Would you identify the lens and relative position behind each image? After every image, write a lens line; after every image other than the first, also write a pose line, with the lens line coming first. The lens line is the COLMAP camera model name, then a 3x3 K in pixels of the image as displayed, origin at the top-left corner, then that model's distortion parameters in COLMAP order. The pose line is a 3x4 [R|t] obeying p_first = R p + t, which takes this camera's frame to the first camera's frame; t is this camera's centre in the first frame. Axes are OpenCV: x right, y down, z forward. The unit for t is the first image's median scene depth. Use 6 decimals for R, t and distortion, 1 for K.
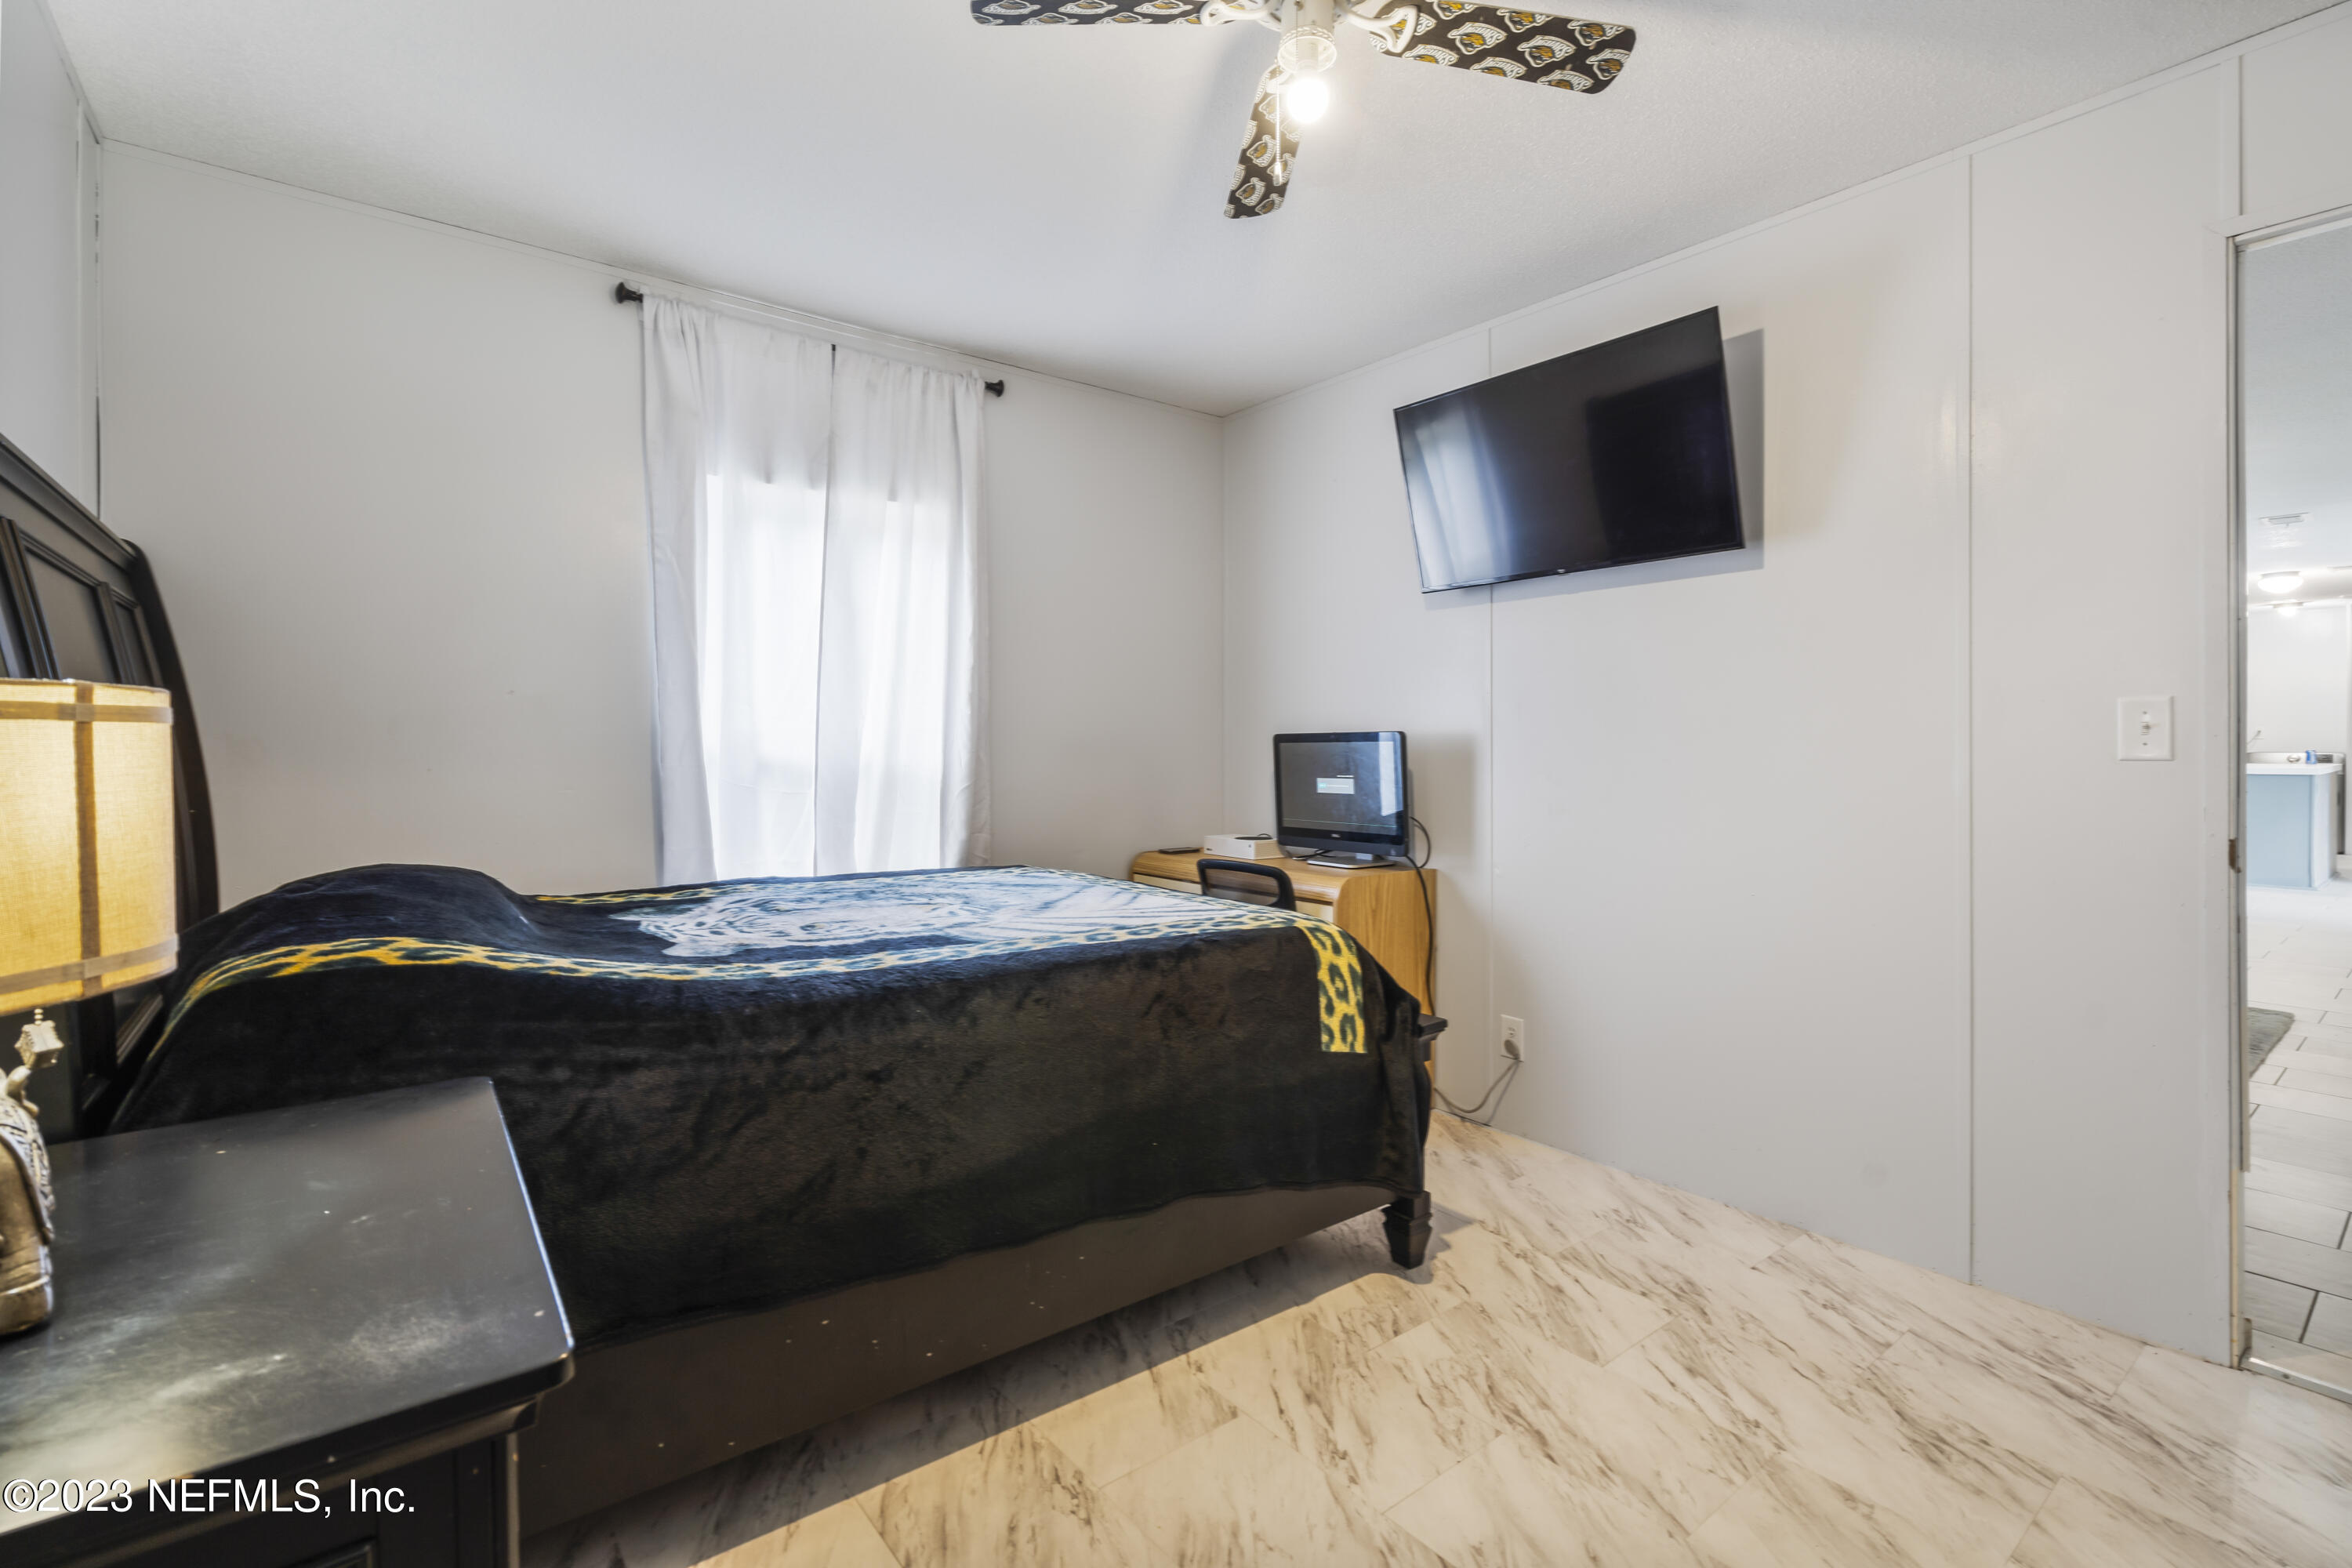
lens RADIAL K [[1081.7, 0, 1181.6], [0, 1081.7, 757.7], [0, 0, 1]] dist [0.001098, 0.000289]
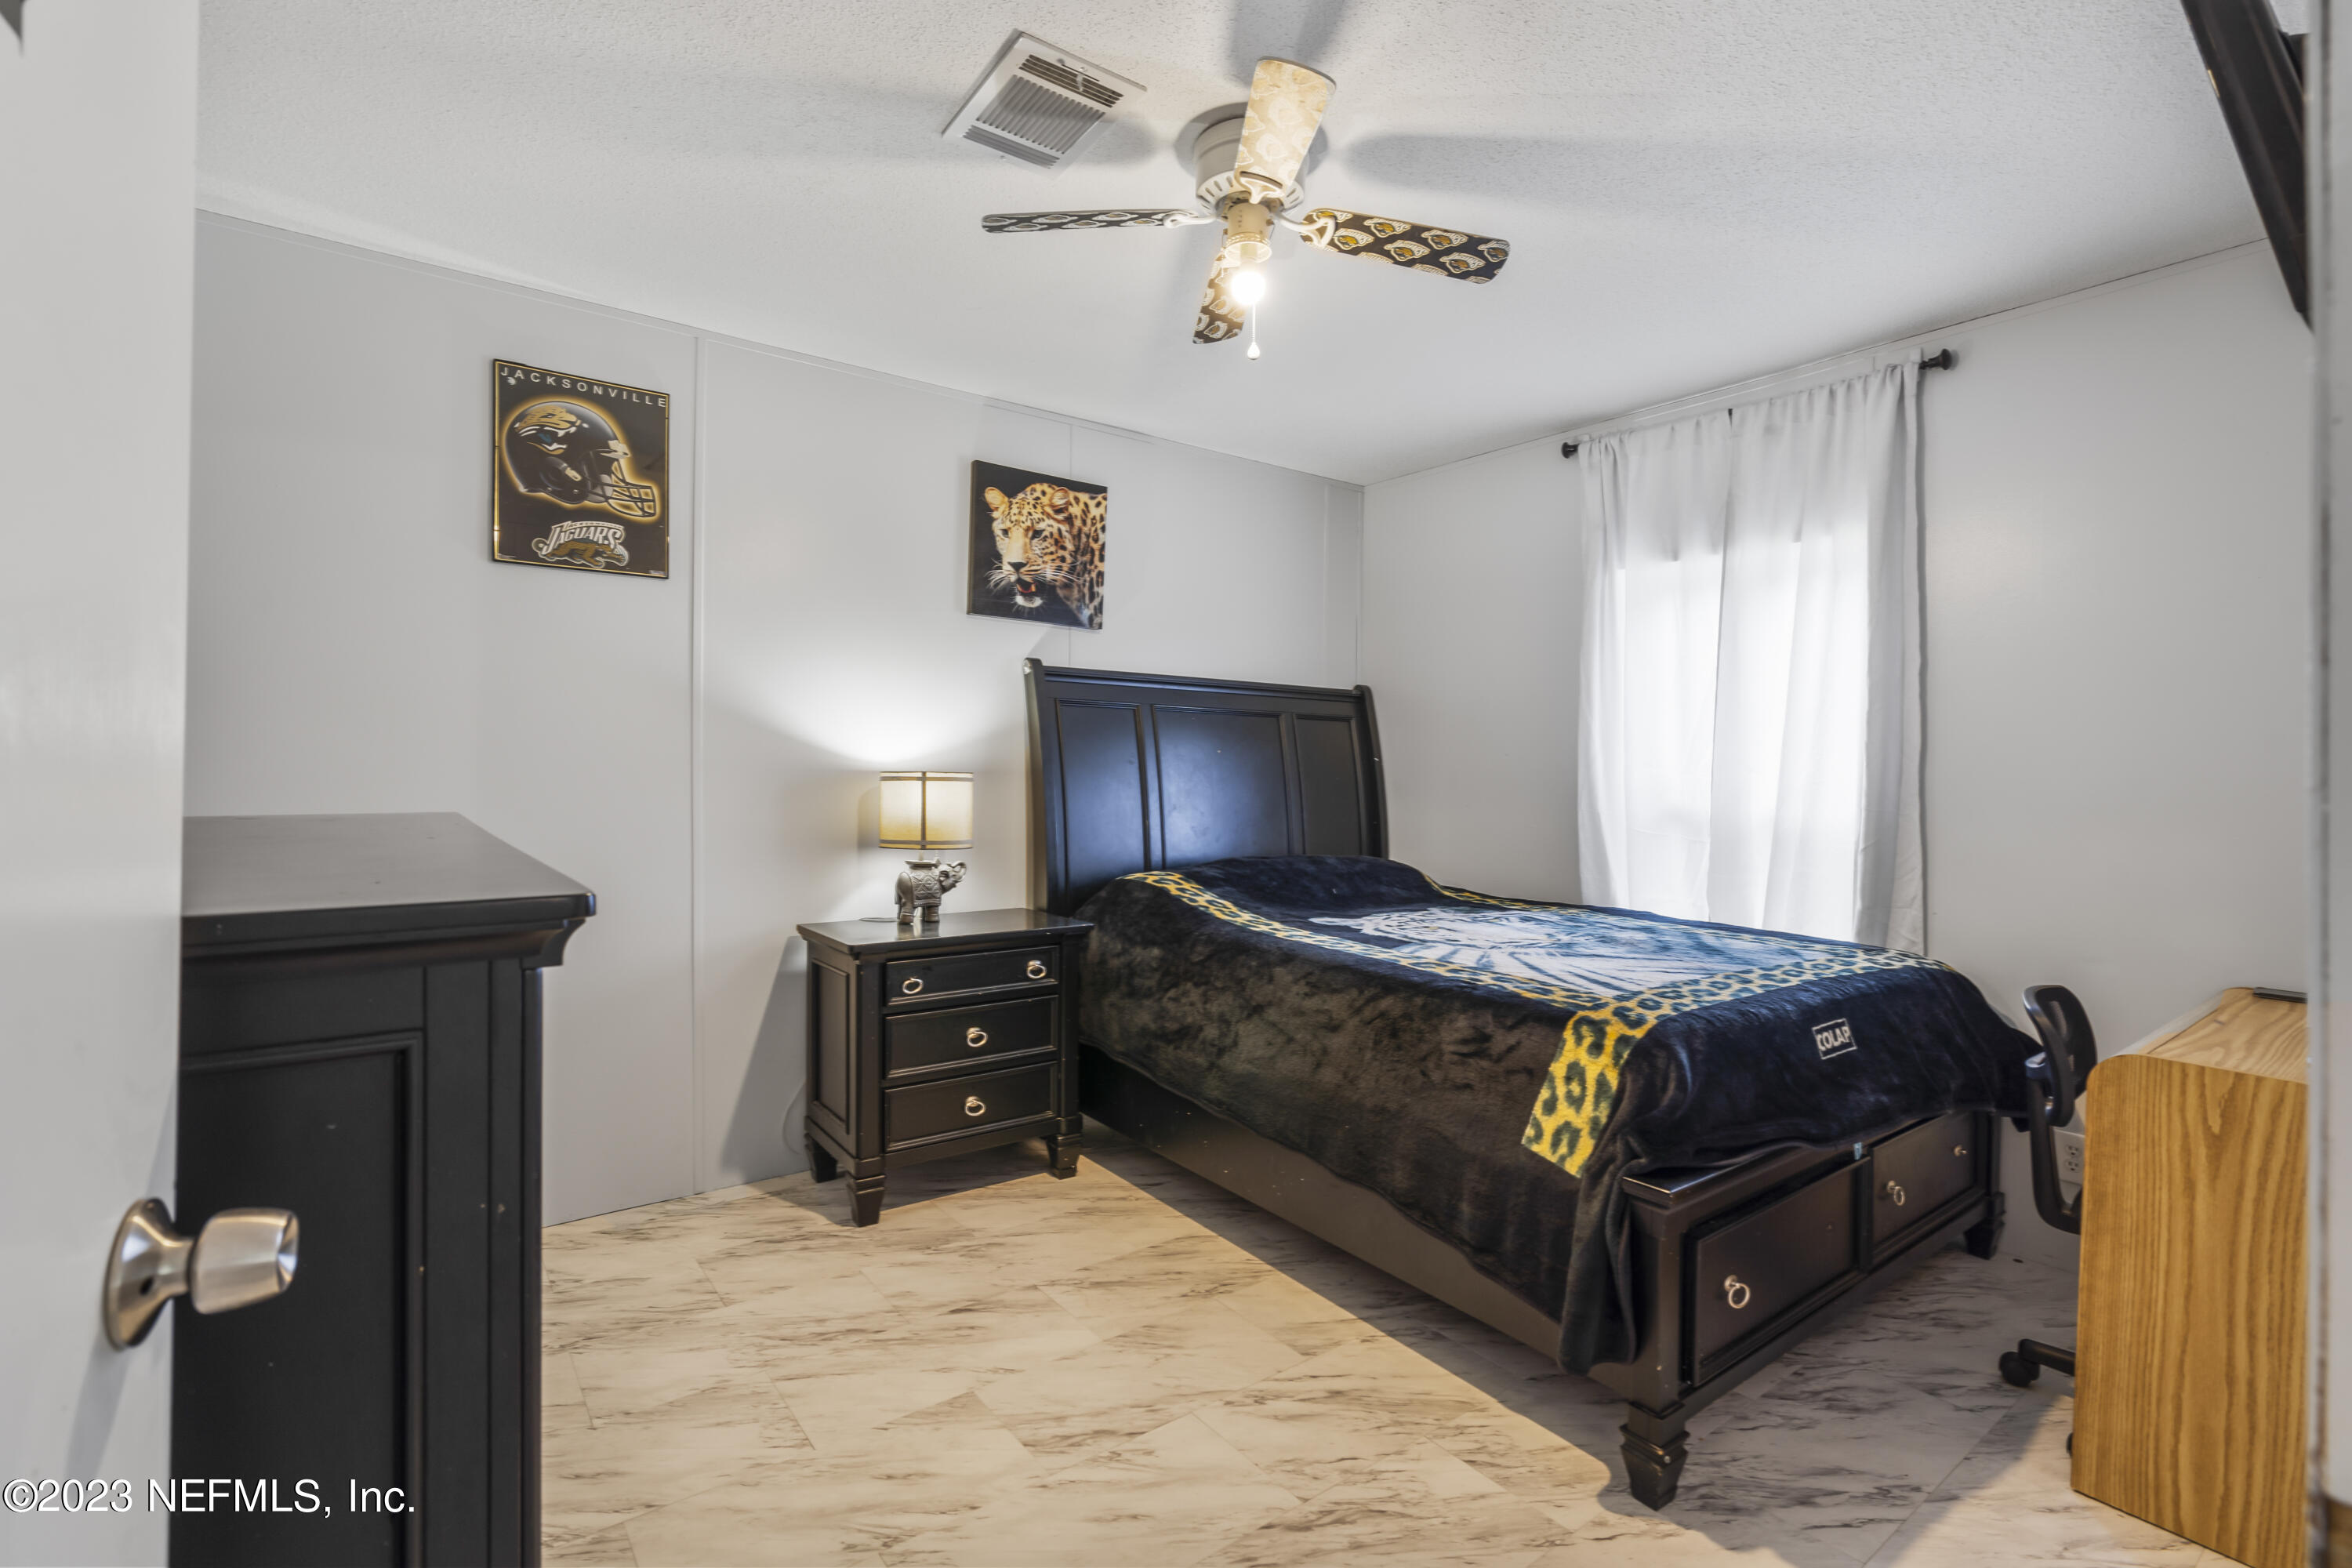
lens RADIAL K [[1075.5, 0, 1175.8], [0, 1075.5, 815.6], [0, 0, 1]] dist [-0.000985, -0.000021]
pose [[-0.037270, 0.036563, -0.998636, 1.055274], [-0.030929, 0.998809, 0.037724, -0.027088], [0.998826, 0.032293, -0.036095, 0.757796]]
